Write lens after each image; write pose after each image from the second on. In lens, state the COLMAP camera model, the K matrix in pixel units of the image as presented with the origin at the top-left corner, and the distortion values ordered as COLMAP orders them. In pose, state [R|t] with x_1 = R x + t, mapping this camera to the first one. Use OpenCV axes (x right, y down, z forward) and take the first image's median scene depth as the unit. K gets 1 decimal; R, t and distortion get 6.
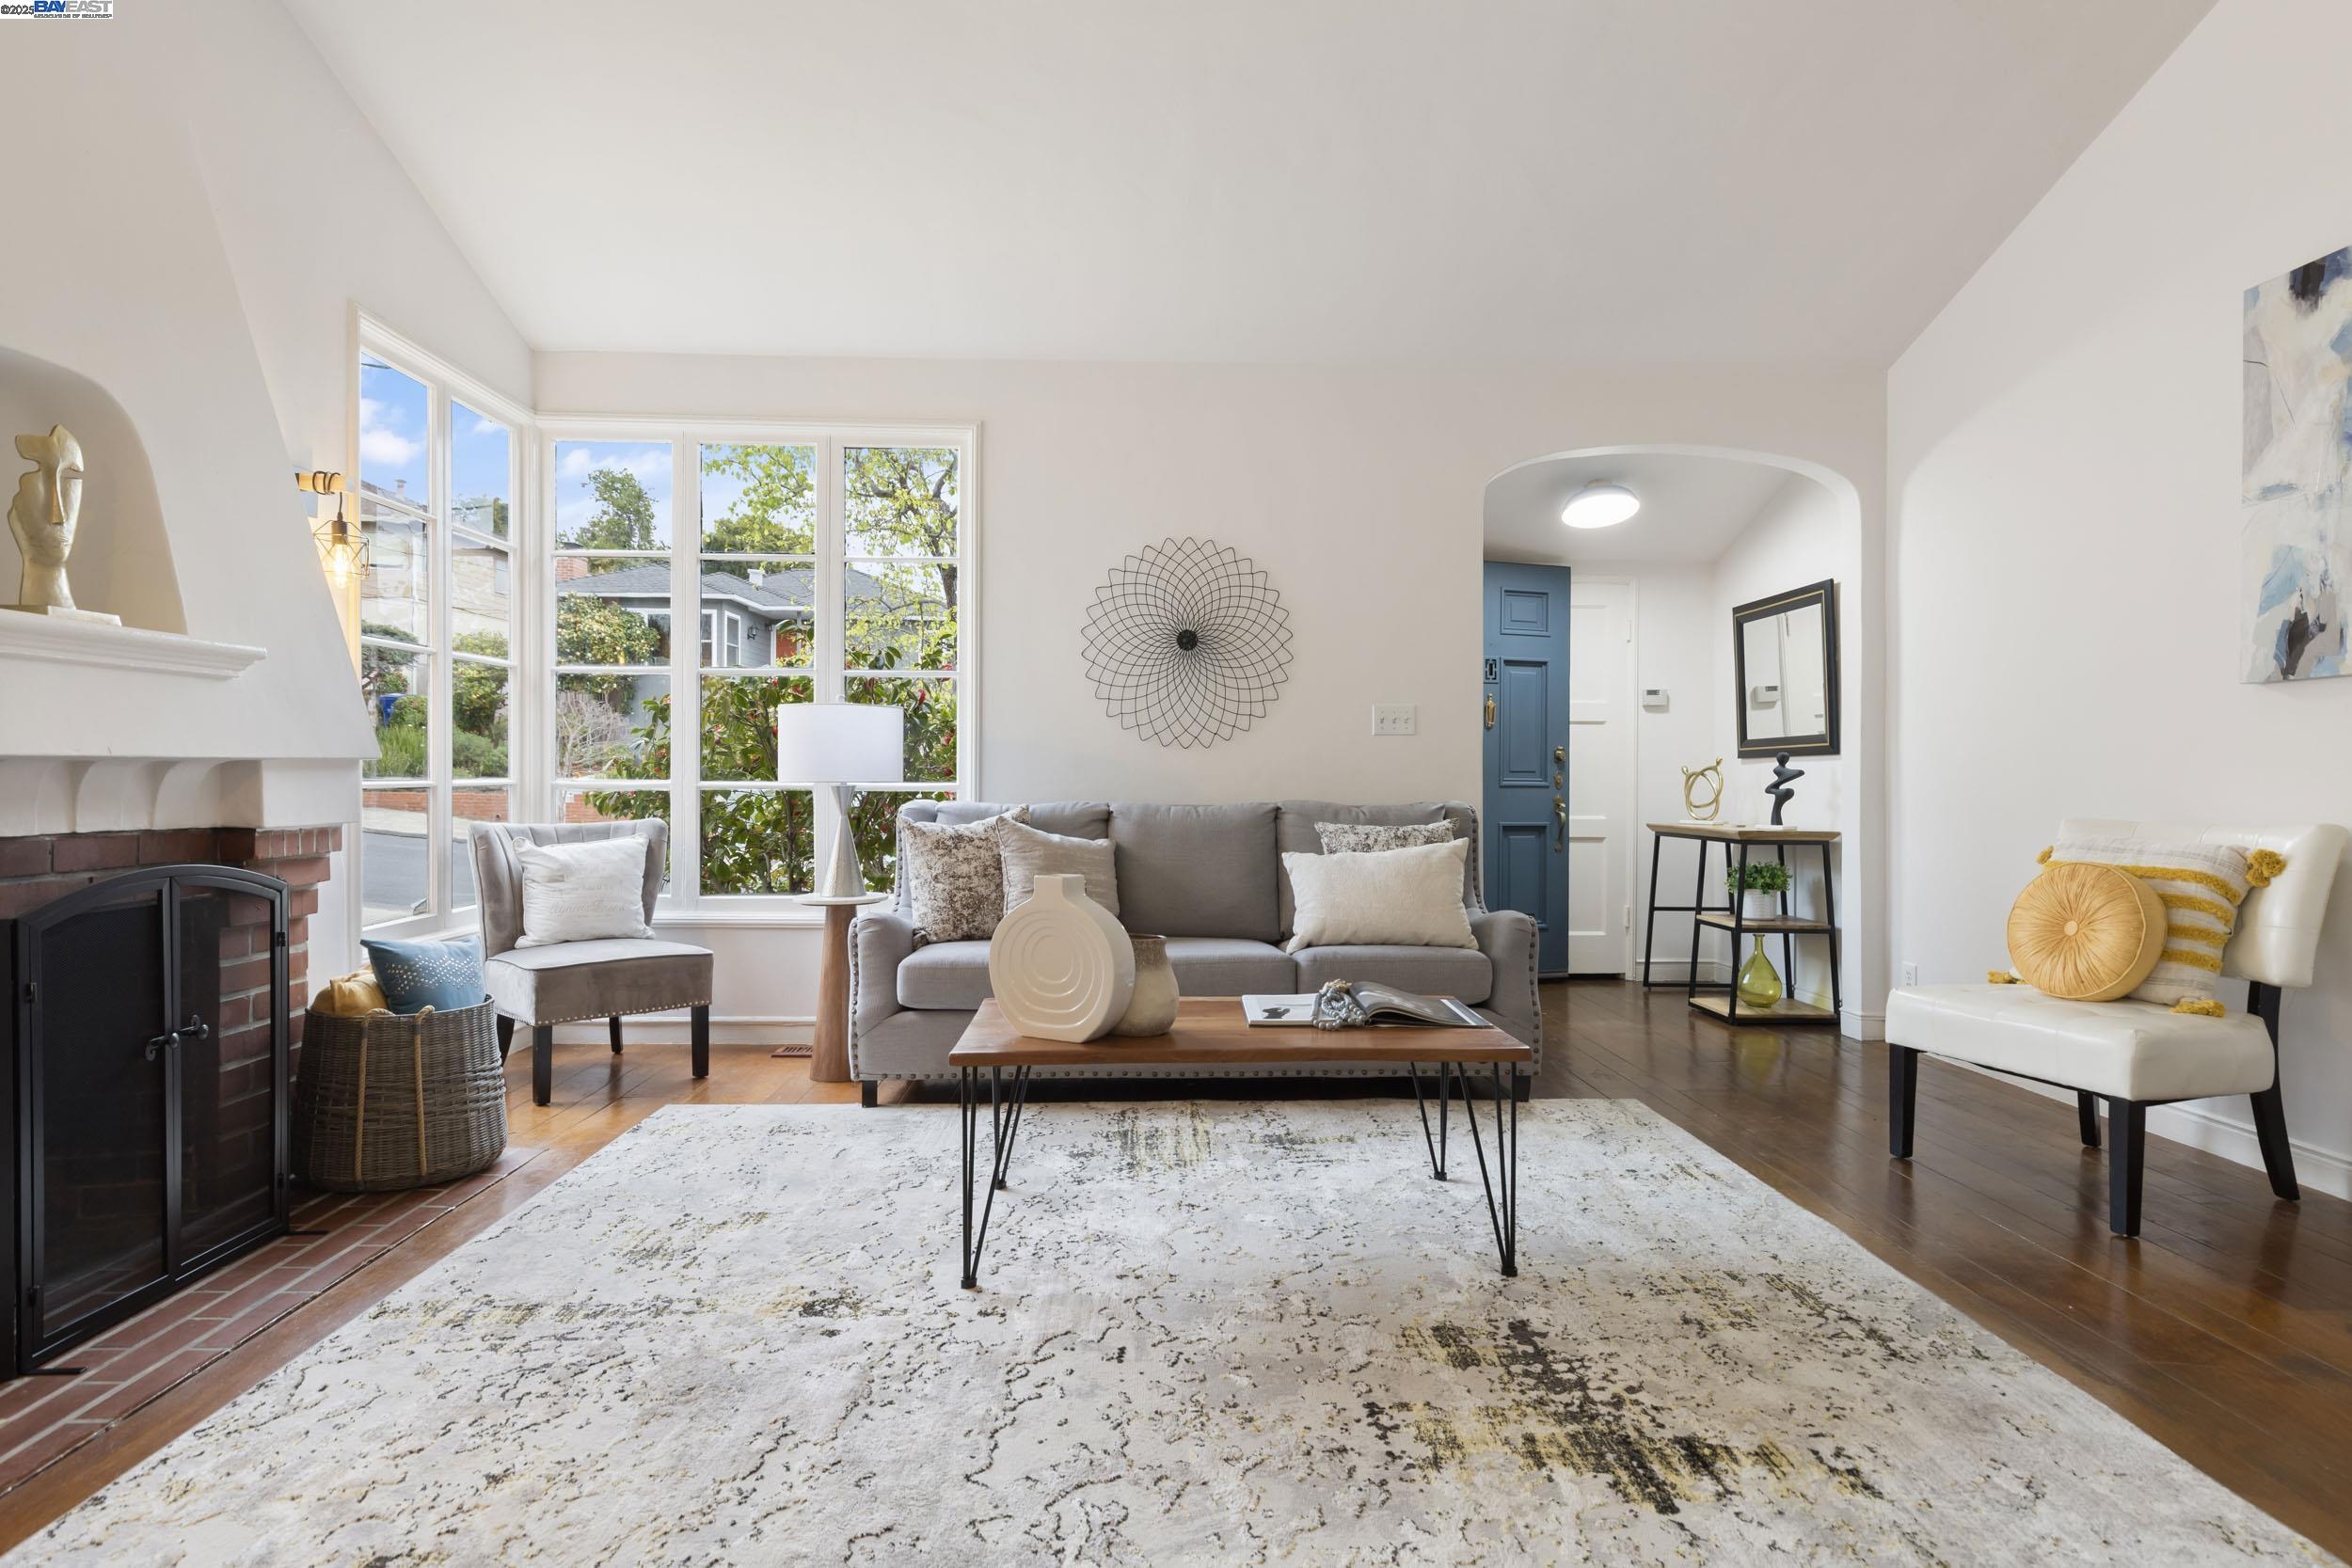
lens RADIAL K [[1292.8, 0, 1194.2], [0, 1292.8, 775.6], [0, 0, 1]] dist [0.009424, -0.002472]
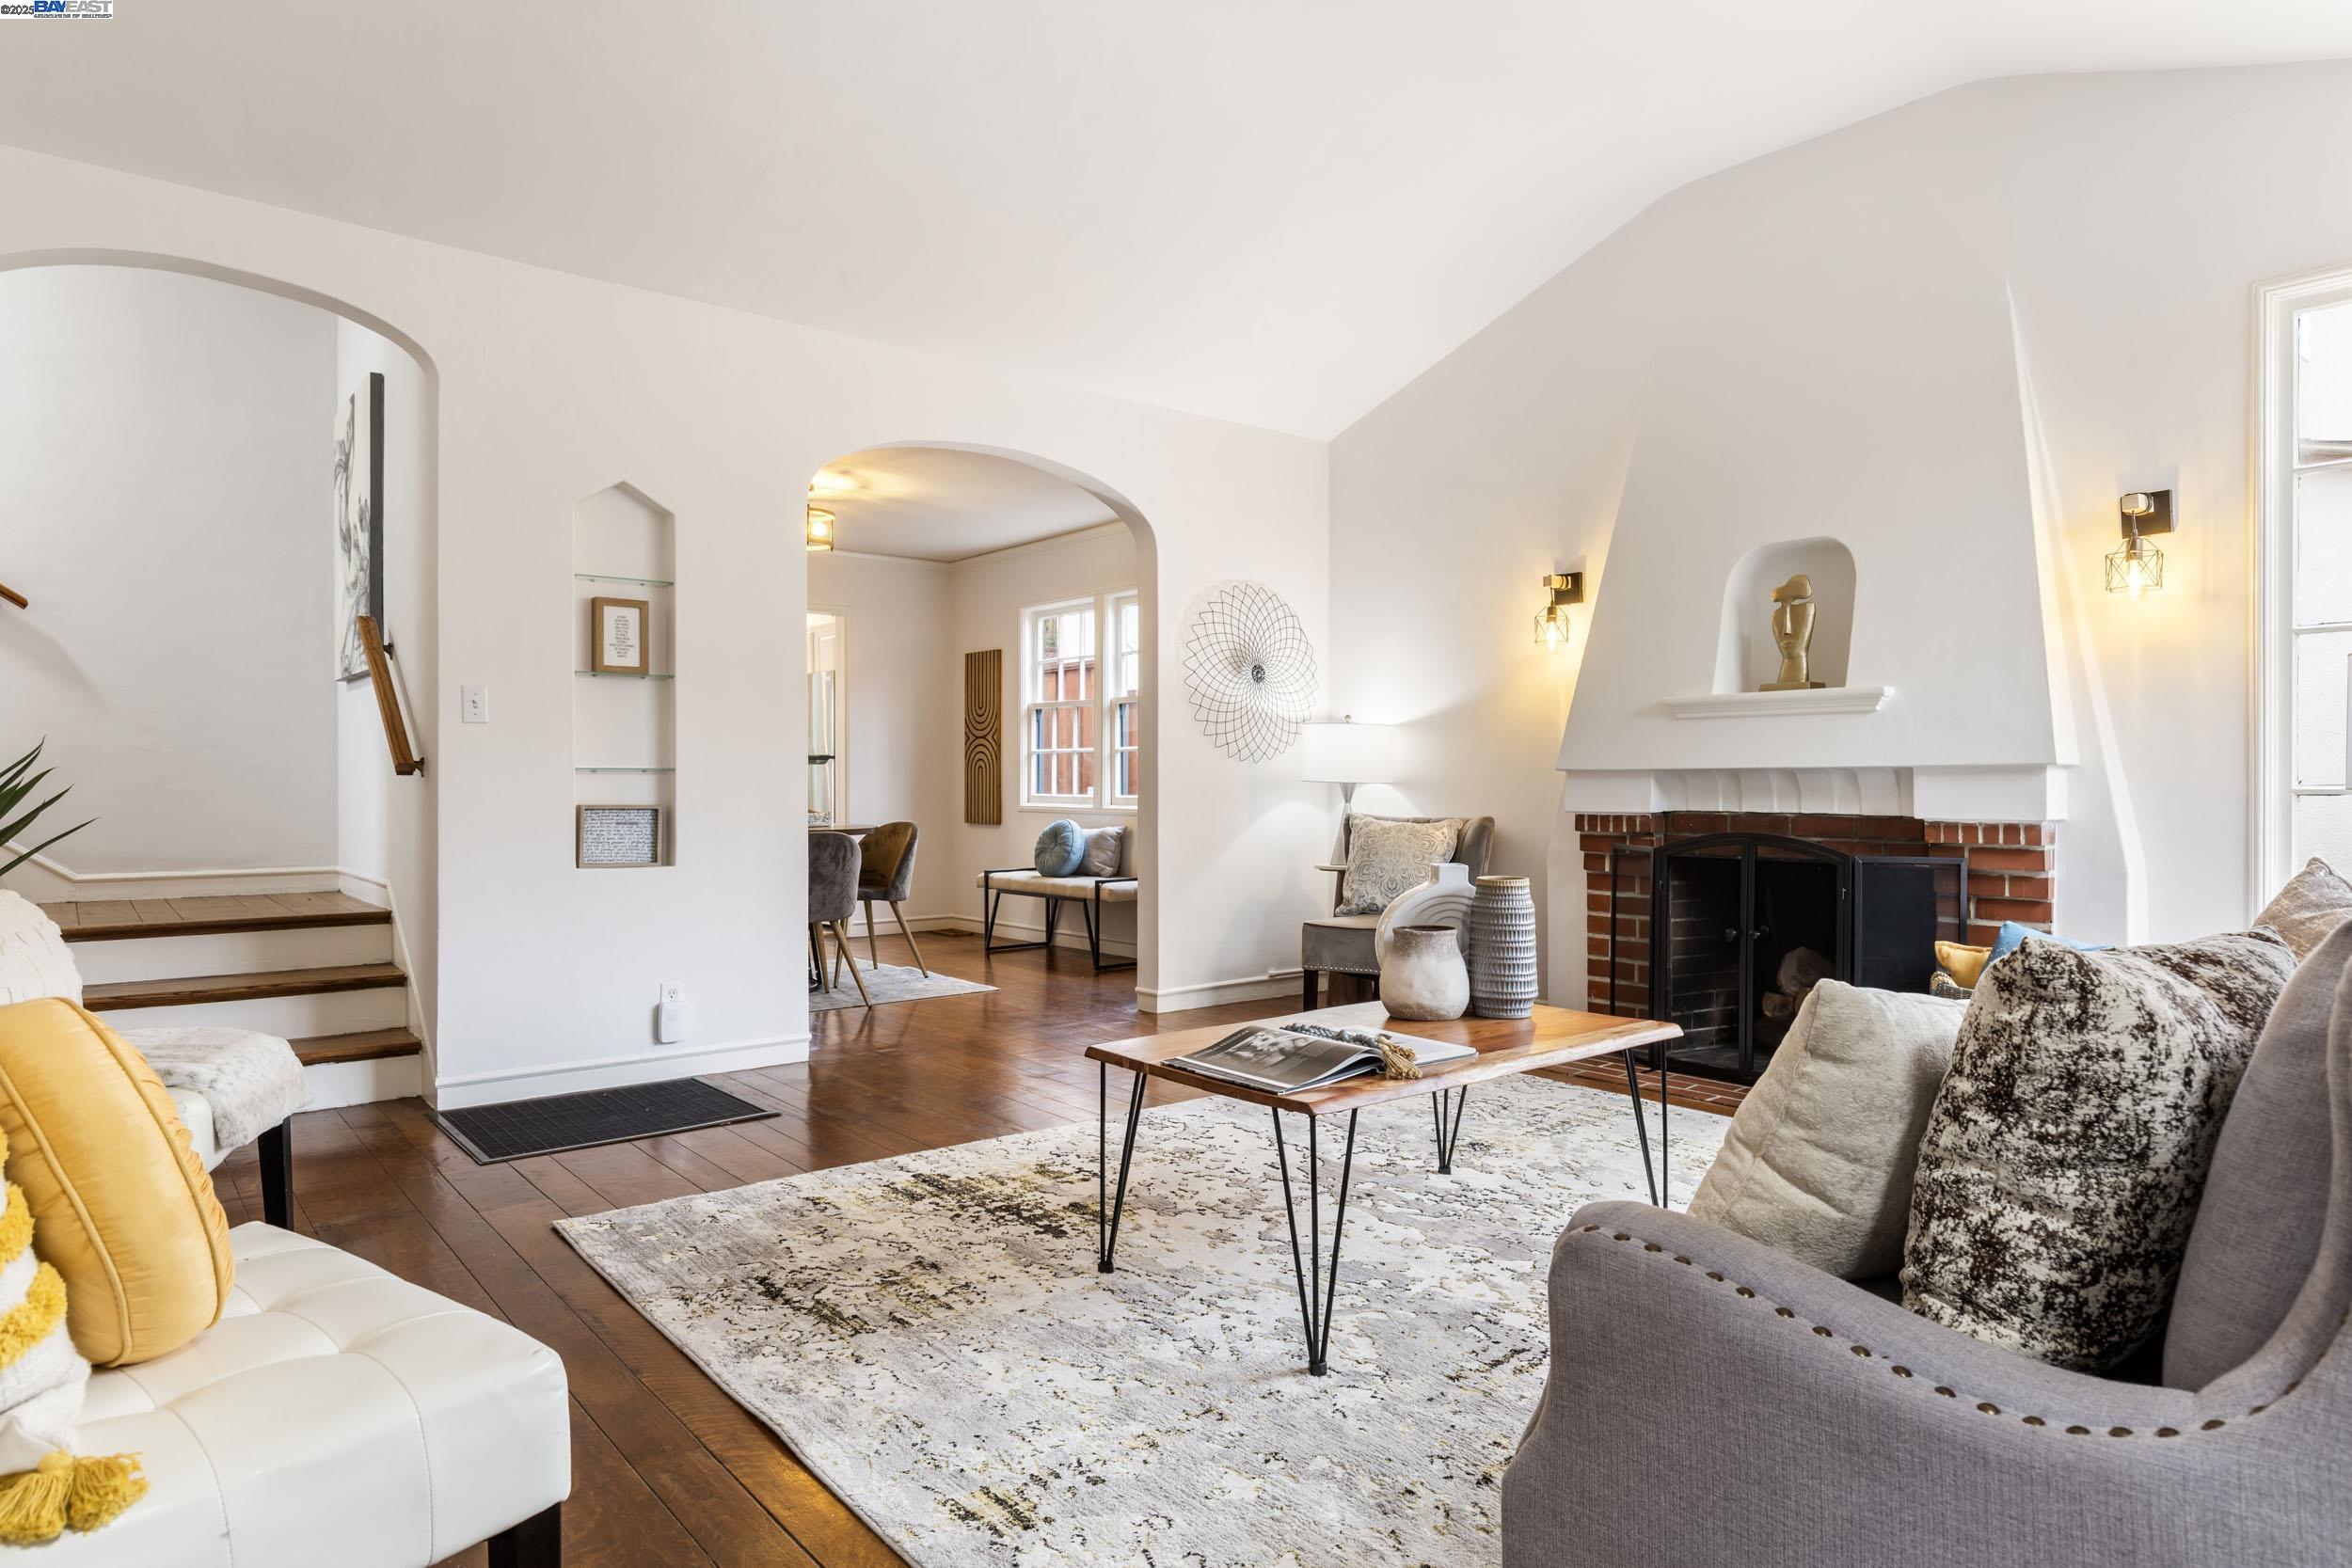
lens RADIAL K [[1368.9, 0, 1164.0], [0, 1368.9, 794.1], [0, 0, 1]] dist [0.007417, -0.001366]
pose [[-0.805817, 0.003459, -0.592155, 0.668546], [-0.002954, 0.999947, 0.009861, 0.002910], [0.592158, 0.009696, -0.805764, 1.503503]]
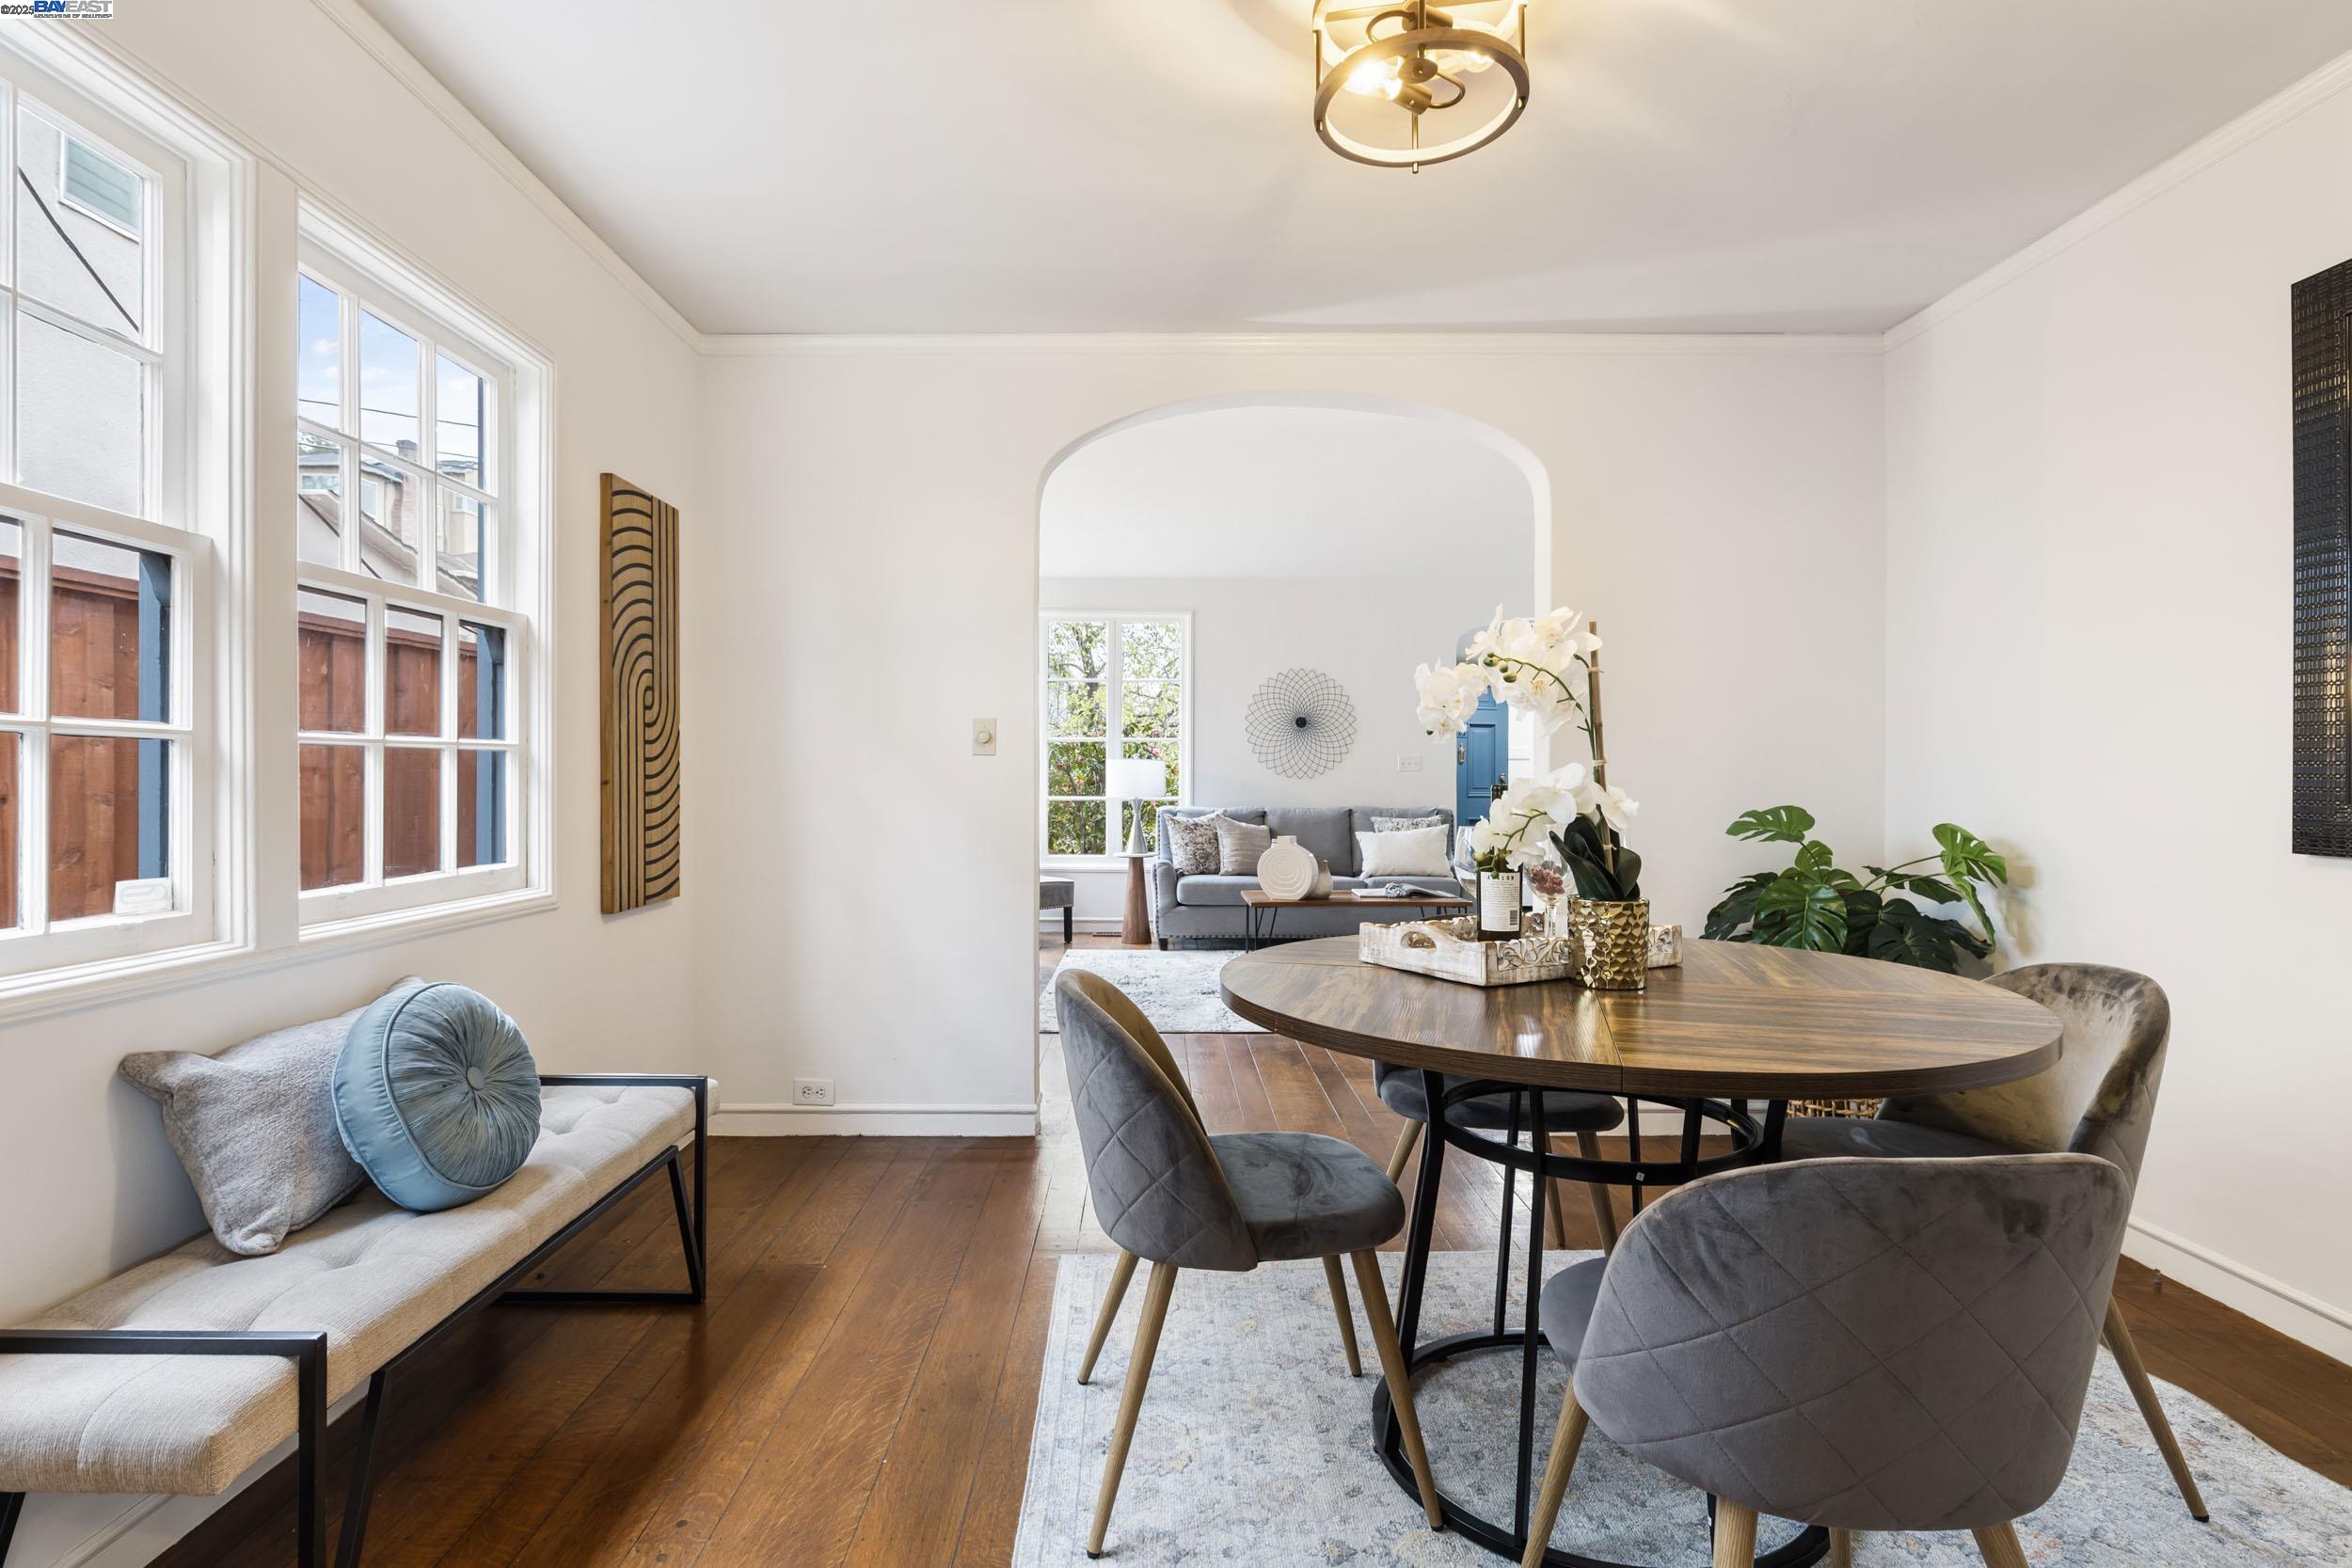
lens RADIAL K [[1135.5, 0, 1169.1], [0, 1135.5, 771.0], [0, 0, 1]] dist [0.000803, -0.000027]
pose [[0.999256, -0.004647, -0.038296, -0.203614], [0.004316, 0.999953, -0.008707, -0.027947], [0.038334, 0.008535, 0.999229, -1.031532]]
